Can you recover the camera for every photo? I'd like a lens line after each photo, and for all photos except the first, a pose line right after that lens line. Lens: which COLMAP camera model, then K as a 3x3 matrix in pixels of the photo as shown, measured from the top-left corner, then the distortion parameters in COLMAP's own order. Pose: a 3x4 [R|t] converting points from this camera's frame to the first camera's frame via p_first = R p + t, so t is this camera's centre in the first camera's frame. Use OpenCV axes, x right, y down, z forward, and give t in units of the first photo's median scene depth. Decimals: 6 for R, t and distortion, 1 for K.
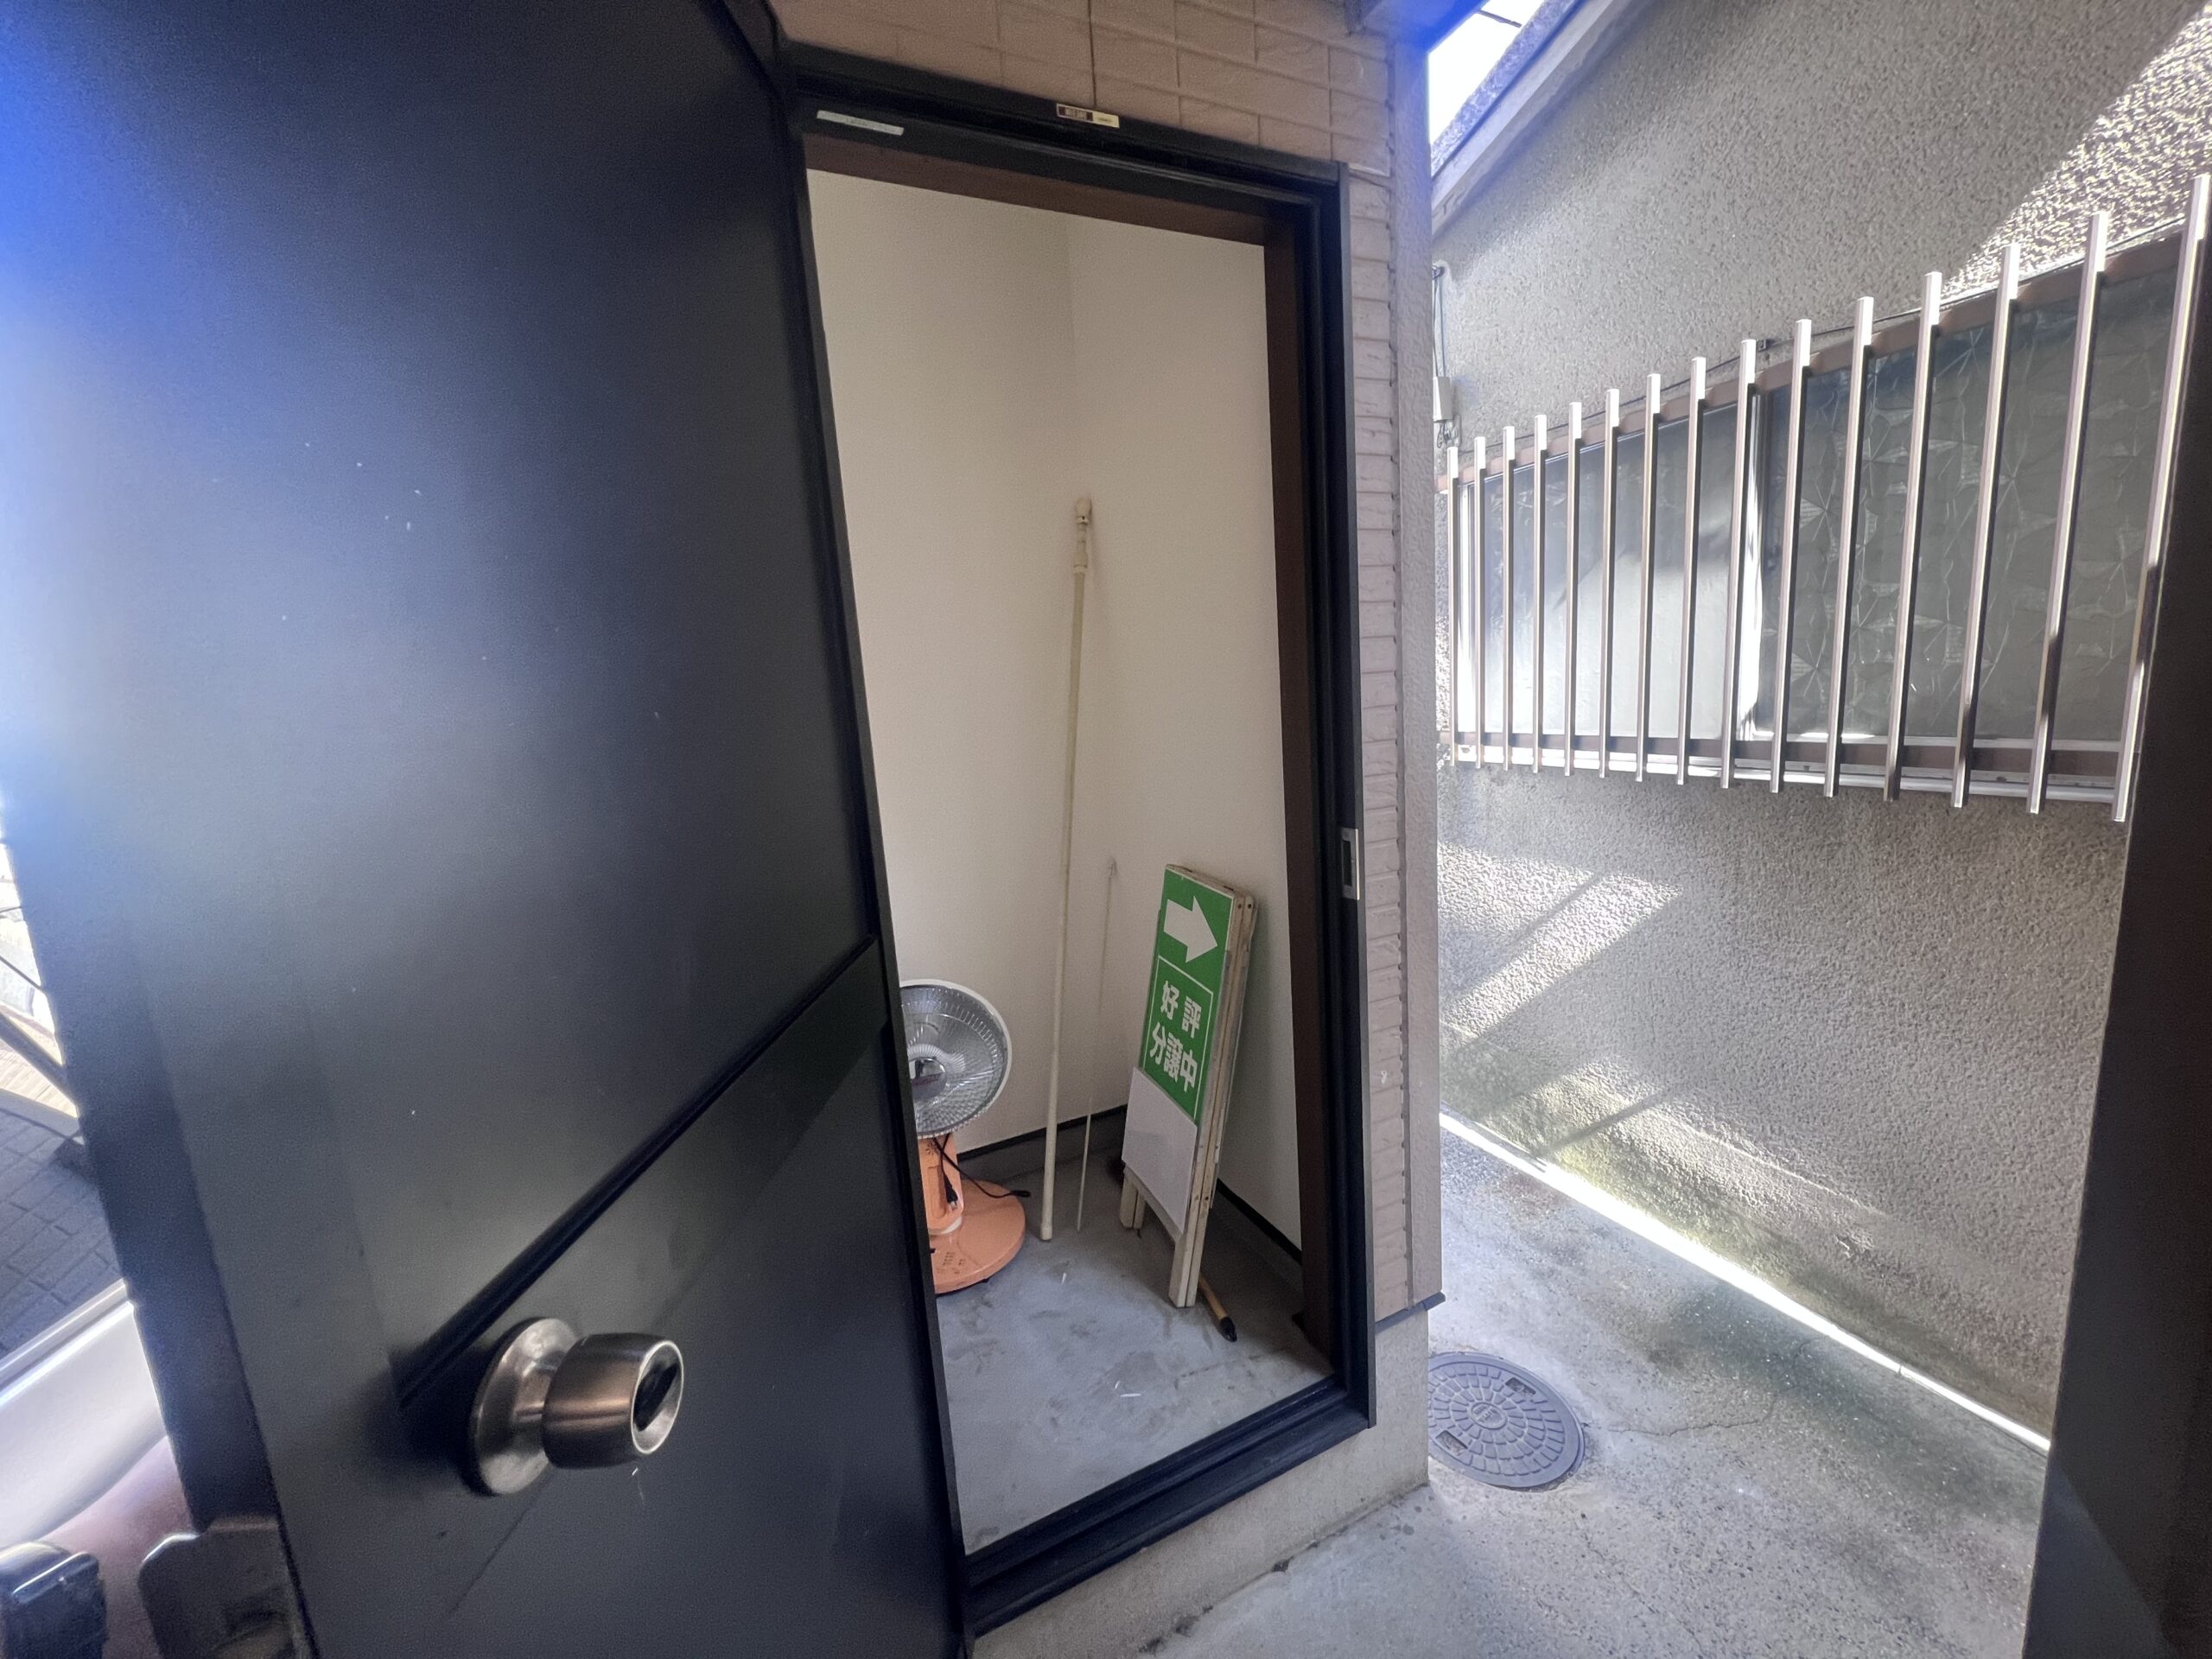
lens RADIAL K [[886.3, 0, 1101.5], [0, 886.3, 837.4], [0, 0, 1]] dist [-0.000093, 0.000129]
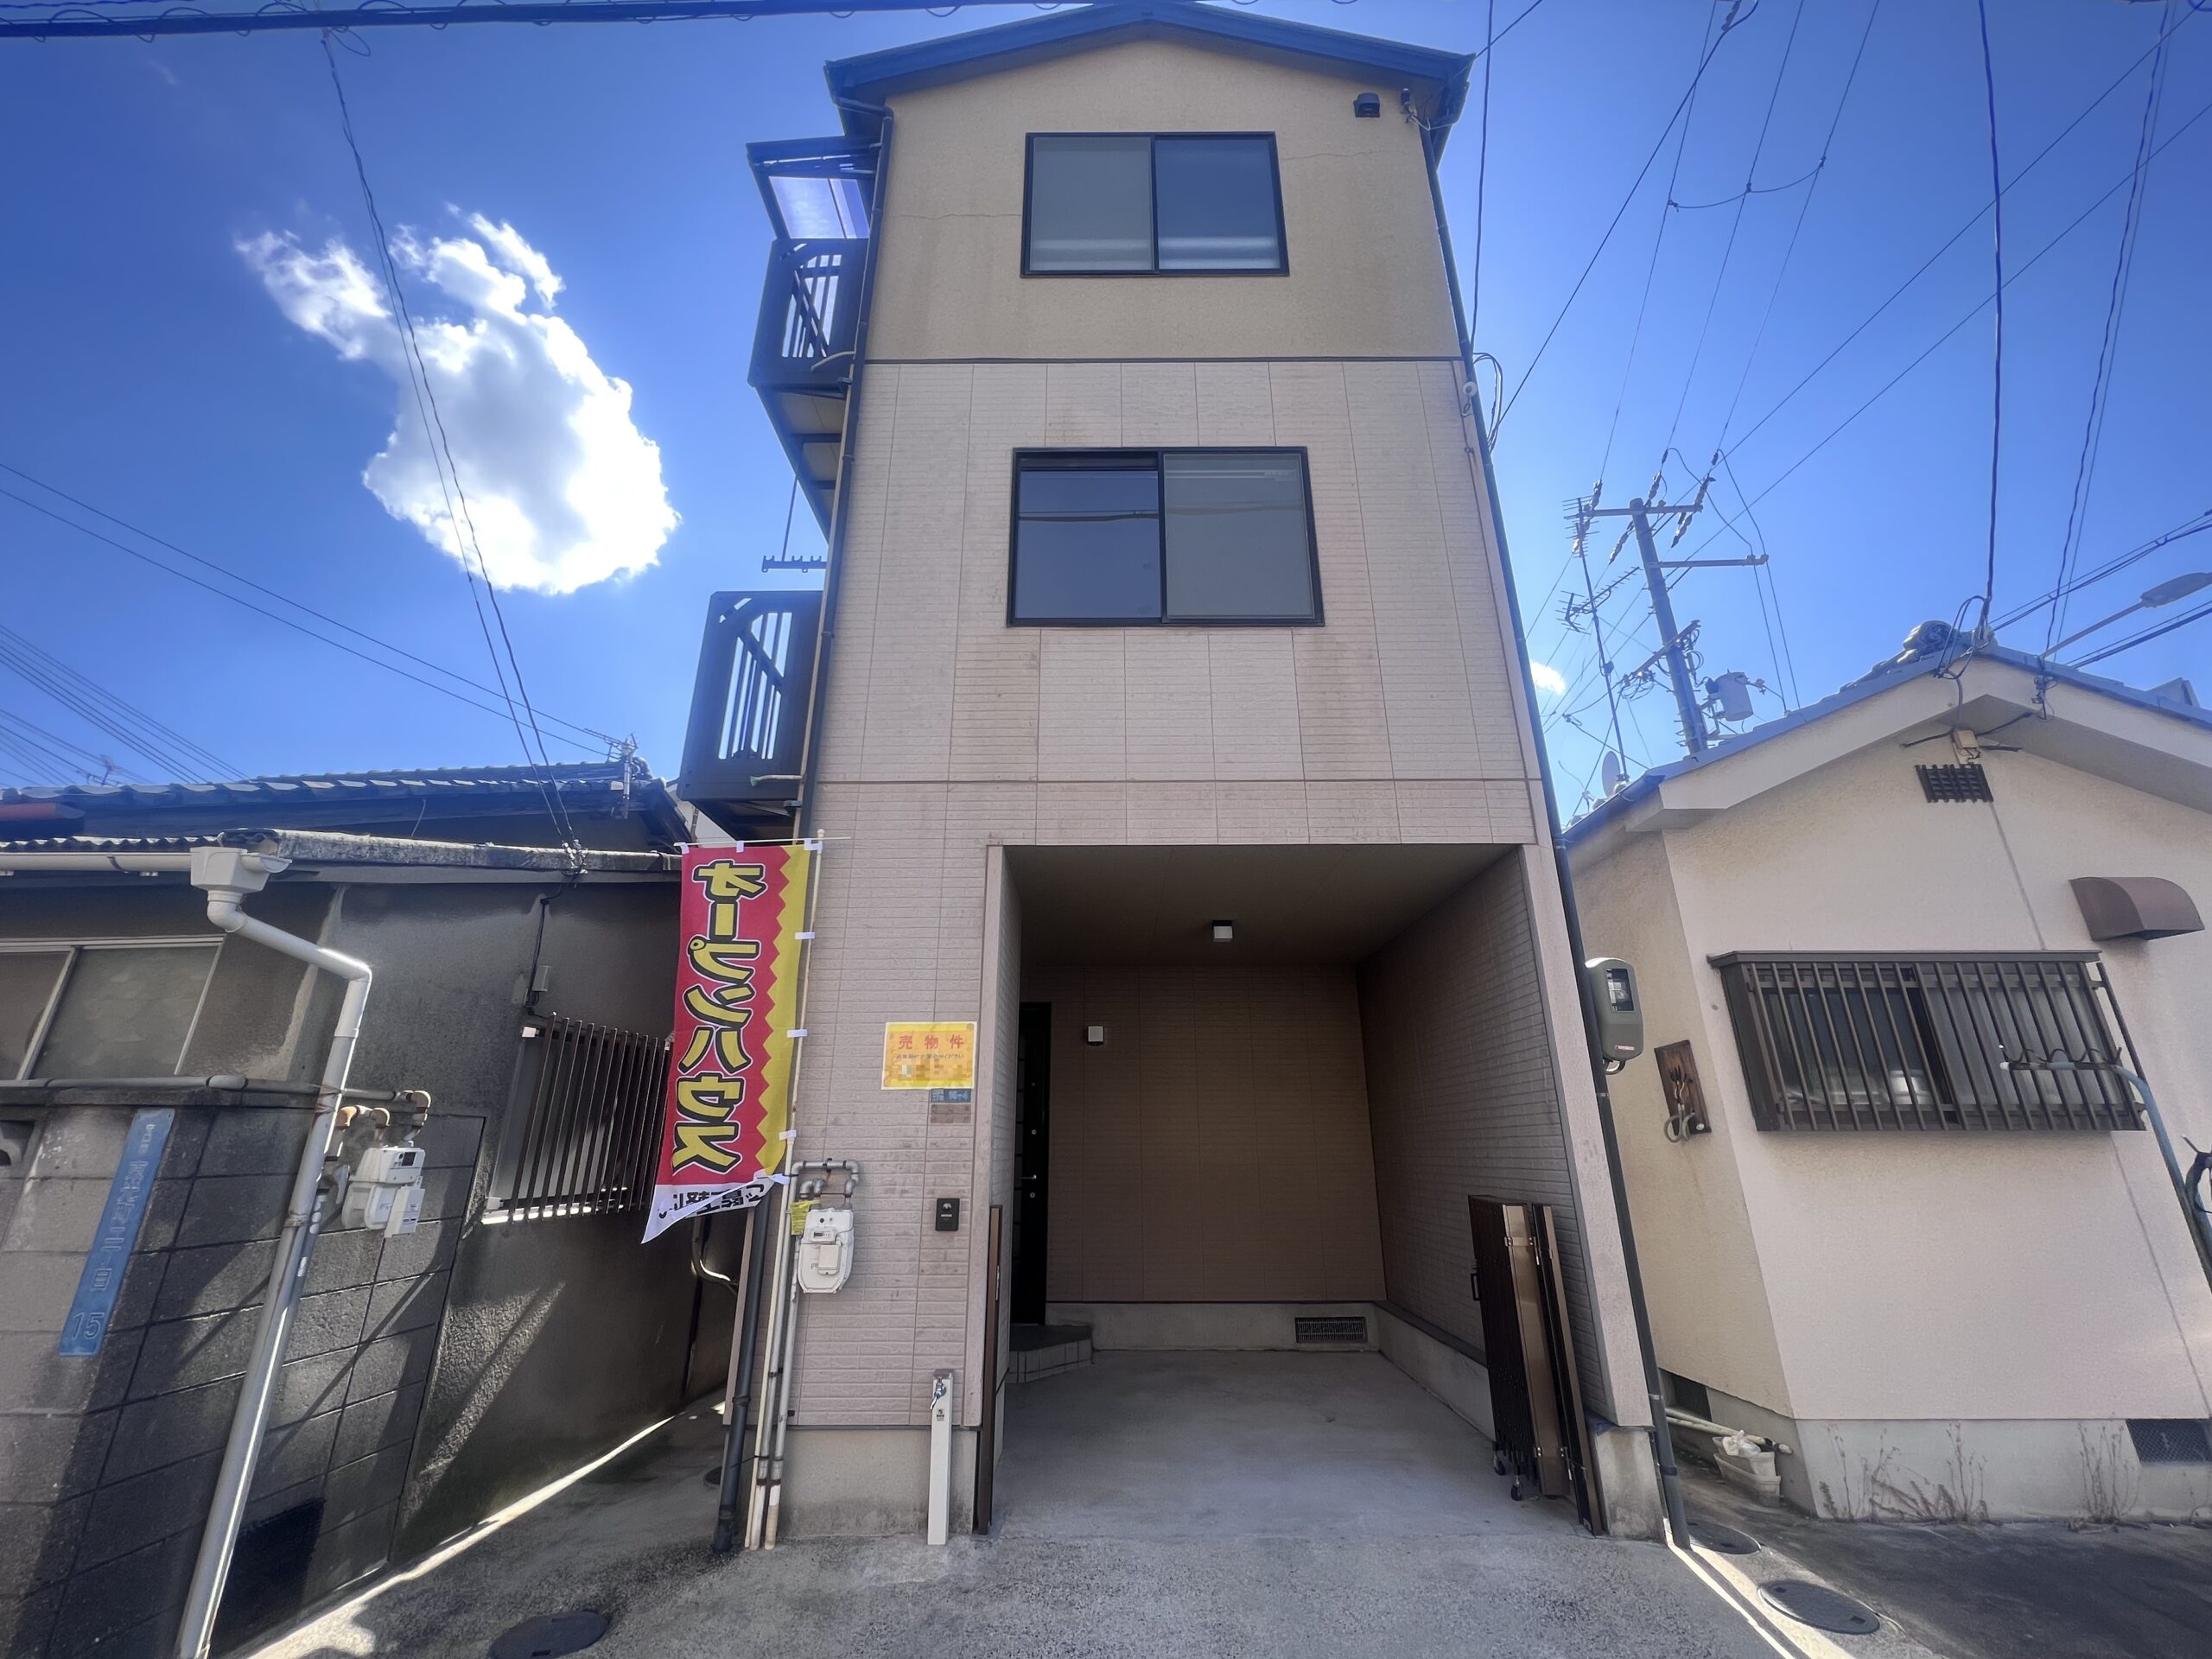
lens RADIAL K [[886.3, 0, 1101.5], [0, 886.3, 837.4], [0, 0, 1]] dist [-0.000093, 0.000129]
pose [[-0.892545, 0.217608, 0.394982, -1.377835], [0.140184, 0.966362, -0.215623, -0.292182], [-0.428617, -0.137083, -0.893026, 2.276208]]
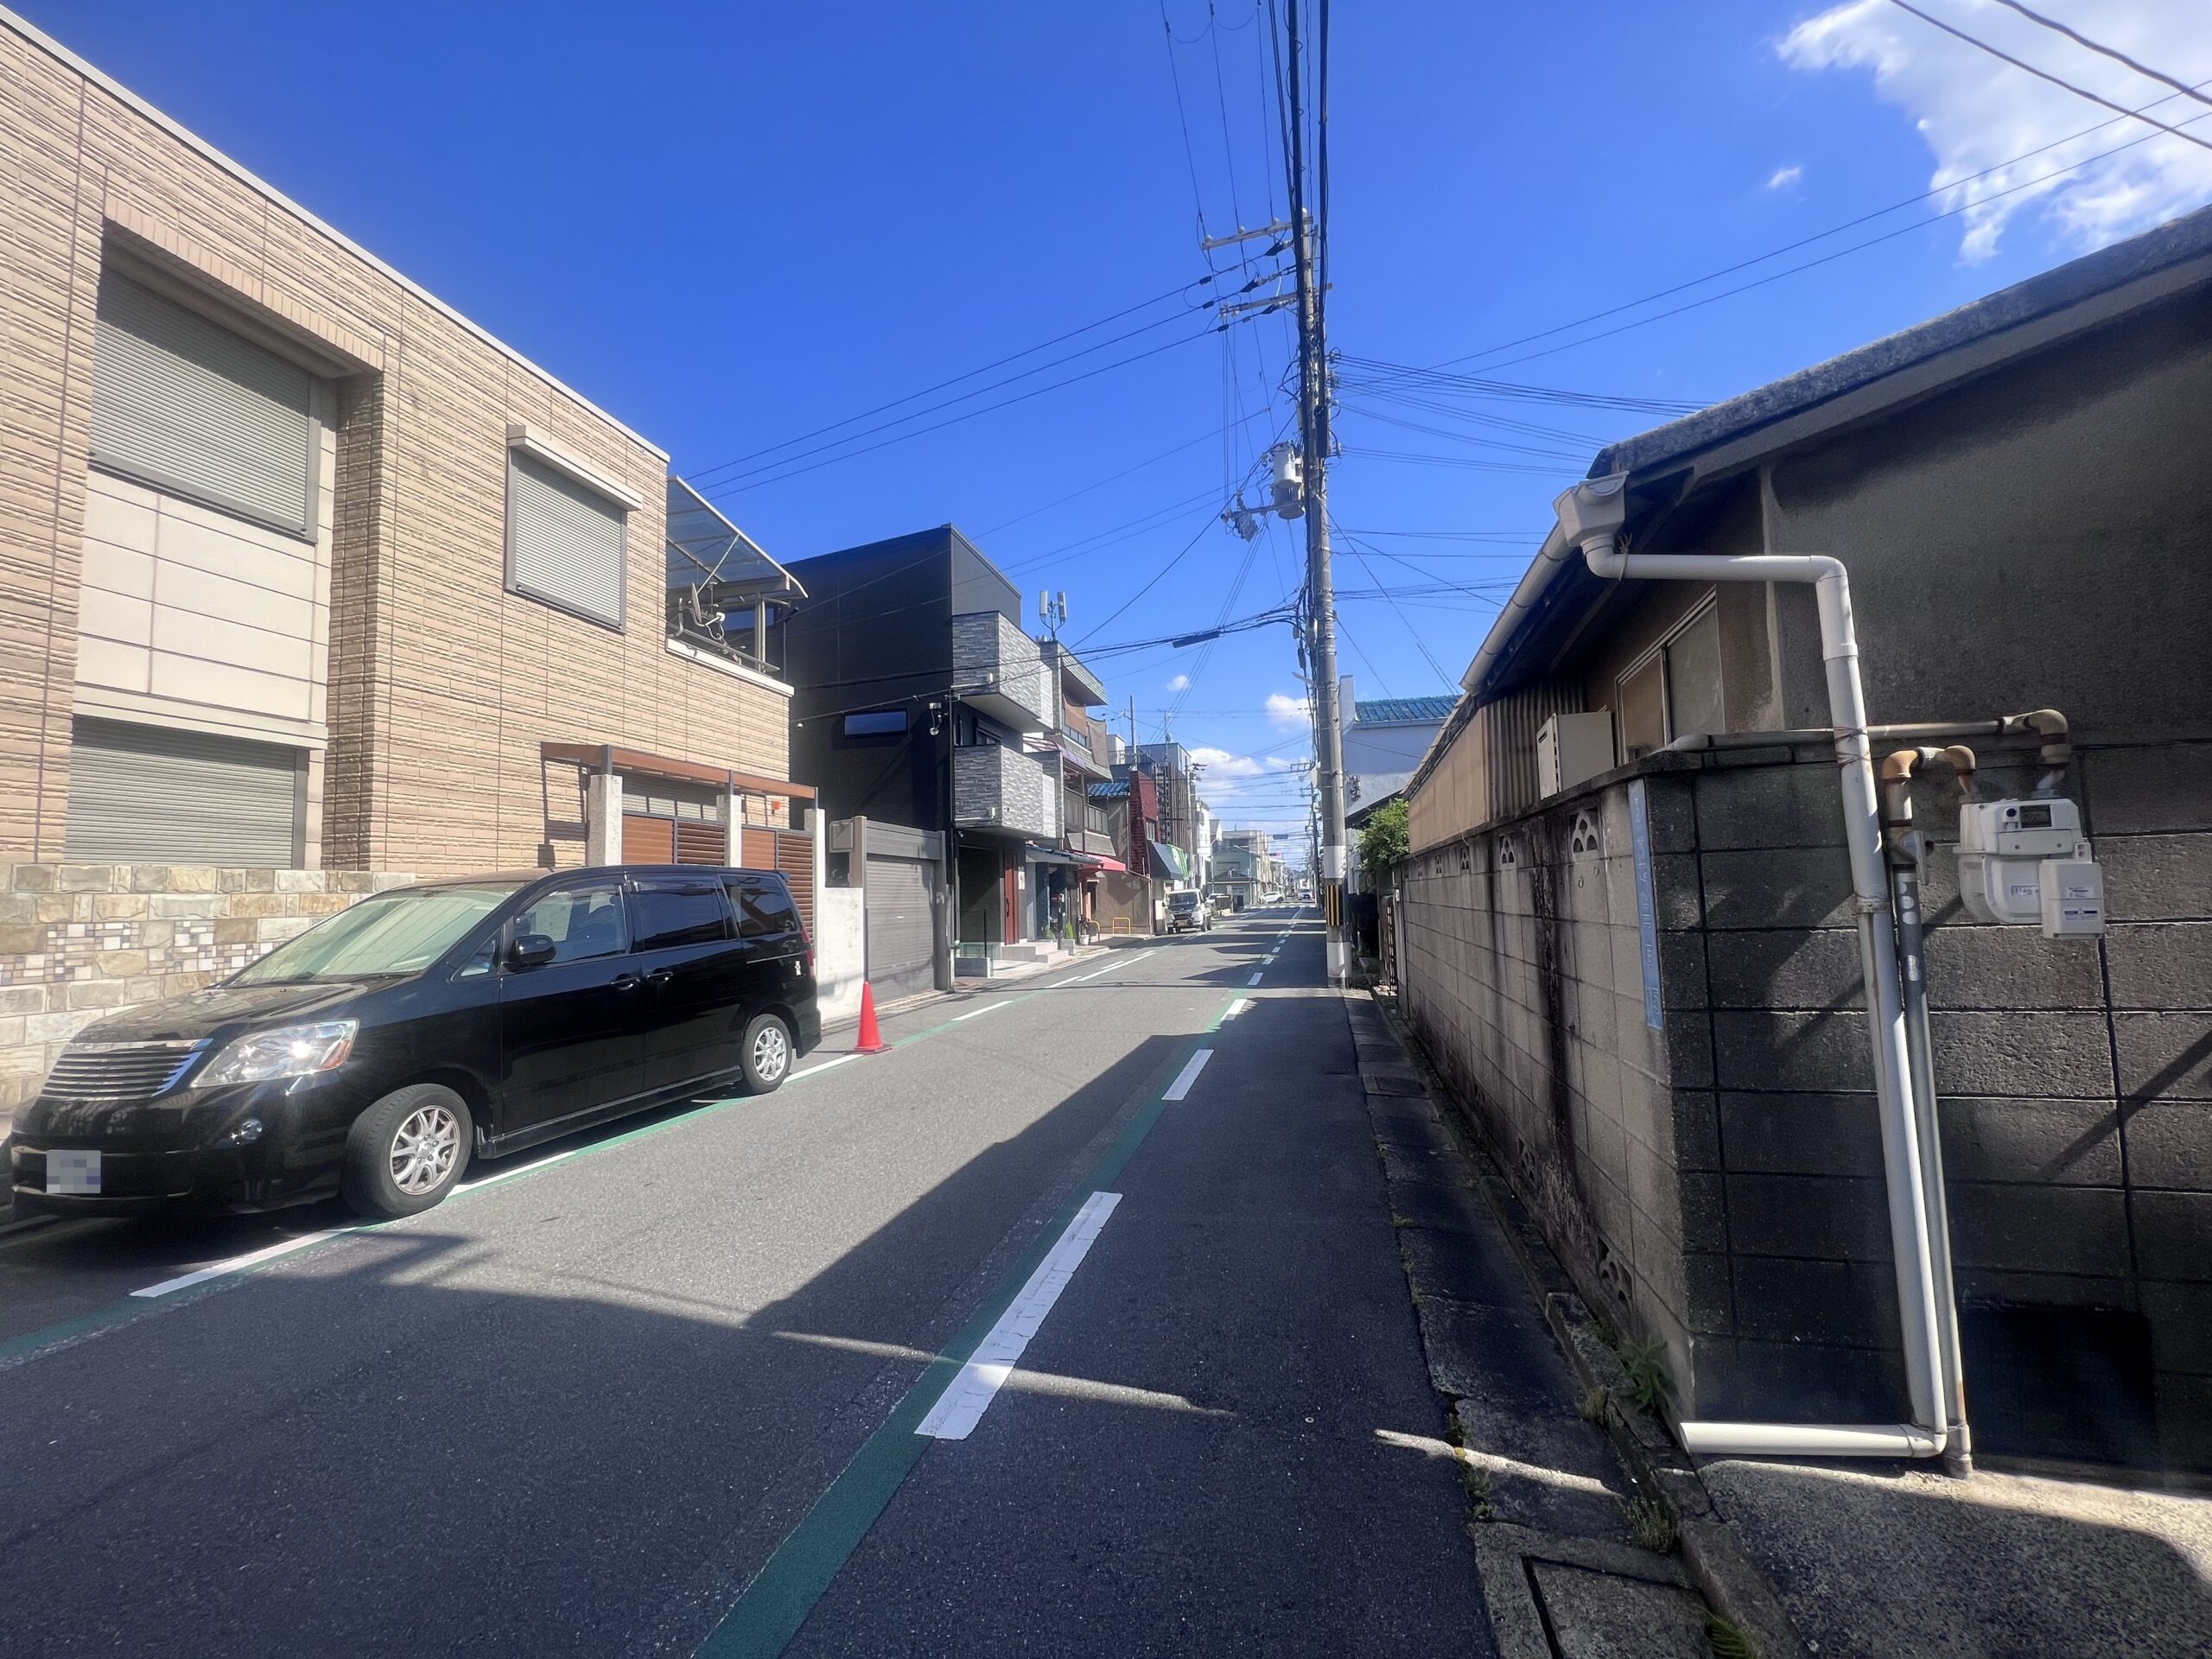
lens RADIAL K [[886.3, 0, 1101.5], [0, 886.3, 837.4], [0, 0, 1]] dist [-0.000093, 0.000129]
pose [[0.626387, 0.110851, 0.771590, -0.885179], [0.108945, 0.967673, -0.227465, -0.128929], [-0.771861, 0.226542, 0.594061, 1.546431]]
